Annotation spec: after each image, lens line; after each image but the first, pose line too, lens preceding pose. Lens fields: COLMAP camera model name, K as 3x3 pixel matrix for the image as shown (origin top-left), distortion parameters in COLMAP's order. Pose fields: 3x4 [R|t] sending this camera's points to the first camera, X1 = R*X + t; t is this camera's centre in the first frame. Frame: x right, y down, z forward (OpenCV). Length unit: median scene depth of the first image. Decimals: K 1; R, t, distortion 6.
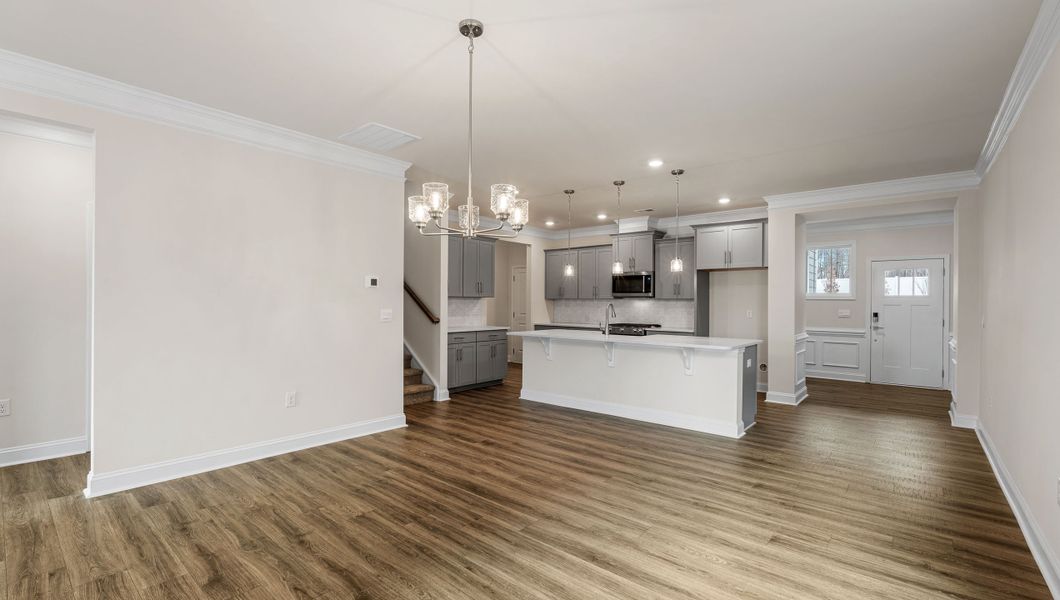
lens RADIAL K [[462.0, 0, 527.5], [0, 462.0, 305.1], [0, 0, 1]] dist [-0.005544, 0.000573]
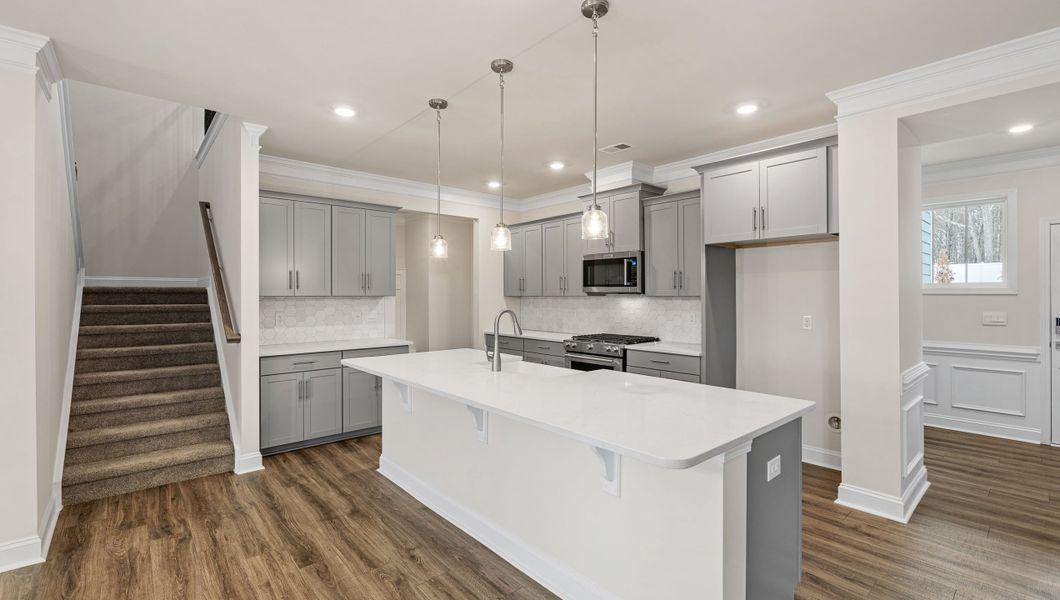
lens RADIAL K [[462.0, 0, 528.8], [0, 462.0, 295.0], [0, 0, 1]] dist [-0.005544, 0.000573]
pose [[0.988938, -0.008508, -0.148087, 0.251713], [0.007728, 0.999953, -0.005842, -0.014737], [0.148130, 0.004633, 0.988957, 0.438020]]
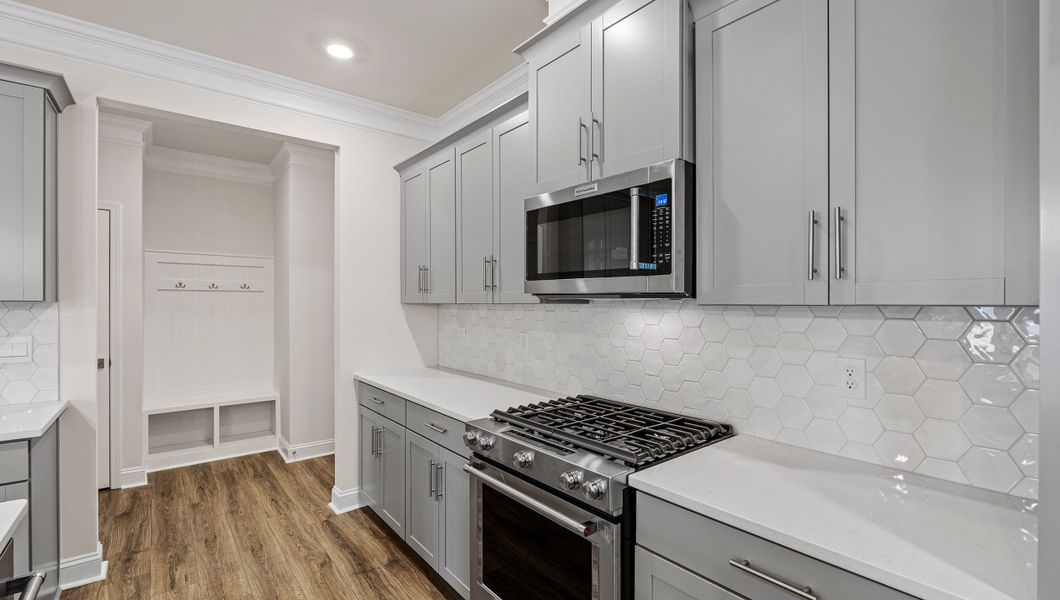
lens RADIAL K [[462.0, 0, 531.5], [0, 462.0, 303.2], [0, 0, 1]] dist [-0.005544, 0.000573]
pose [[0.982681, -0.004494, -0.185252, 0.286467], [0.003661, 0.999982, -0.004837, -0.015653], [0.185271, 0.004075, 0.982679, 0.936160]]
